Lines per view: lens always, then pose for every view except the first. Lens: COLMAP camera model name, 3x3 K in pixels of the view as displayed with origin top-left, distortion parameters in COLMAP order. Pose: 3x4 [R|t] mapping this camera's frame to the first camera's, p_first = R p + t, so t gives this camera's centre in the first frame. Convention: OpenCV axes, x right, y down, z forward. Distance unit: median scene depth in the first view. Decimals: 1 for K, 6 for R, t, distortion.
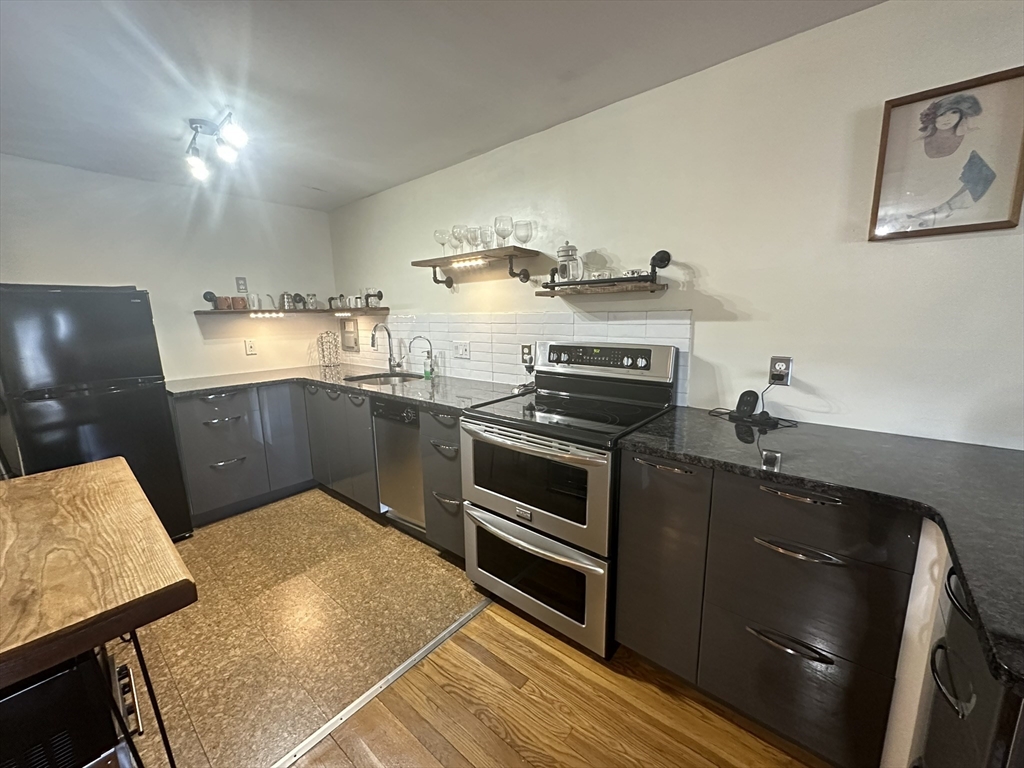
lens RADIAL K [[409.4, 0, 511.0], [0, 409.4, 382.7], [0, 0, 1]] dist [-0.001884, -0.000062]
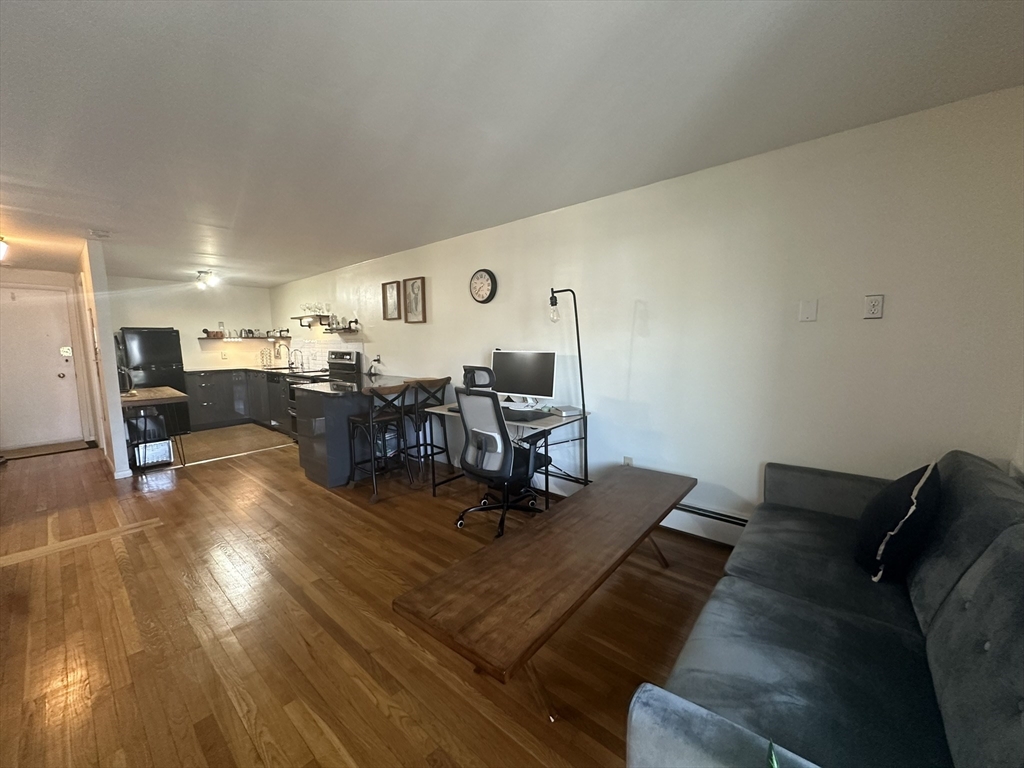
lens RADIAL K [[409.4, 0, 509.2], [0, 409.4, 384.6], [0, 0, 1]] dist [-0.001884, -0.000062]
pose [[0.999746, 0.009910, -0.020255, 1.248329], [-0.011074, 0.998244, -0.058196, 0.246011], [0.019643, 0.058405, 0.998100, -1.513660]]
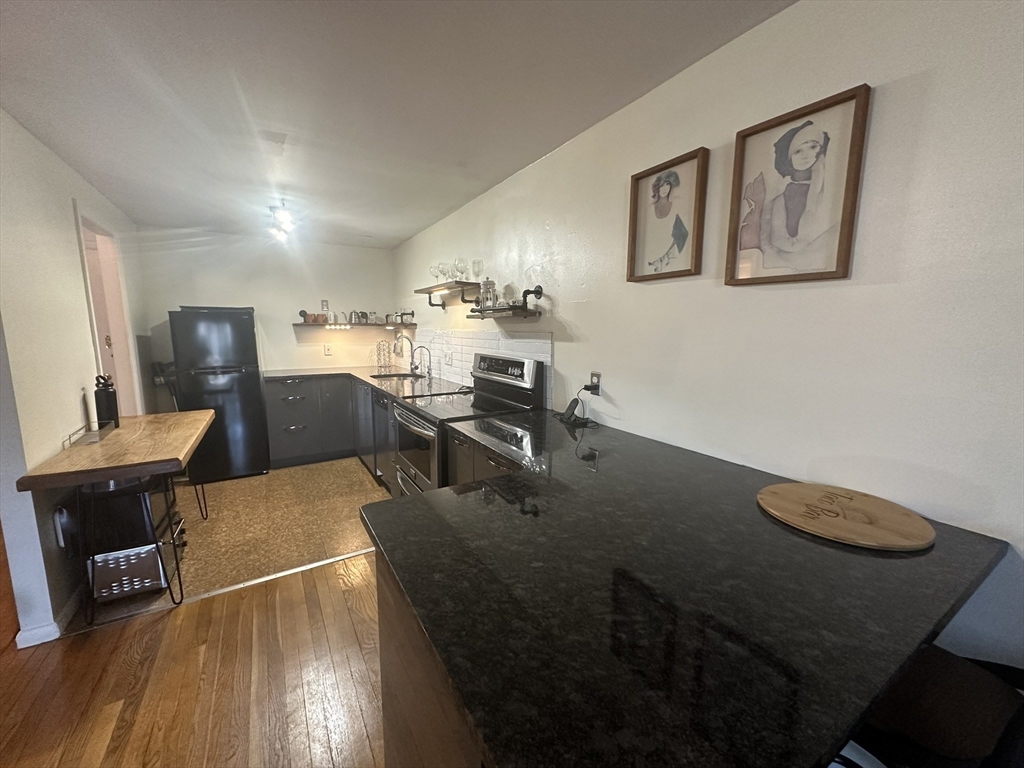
lens RADIAL K [[409.4, 0, 509.6], [0, 409.4, 382.1], [0, 0, 1]] dist [-0.001884, -0.000062]
pose [[0.947512, 0.065210, -0.313000, 0.580432], [-0.075866, 0.996876, -0.021971, 0.010089], [0.310589, 0.044563, 0.949499, -0.184605]]
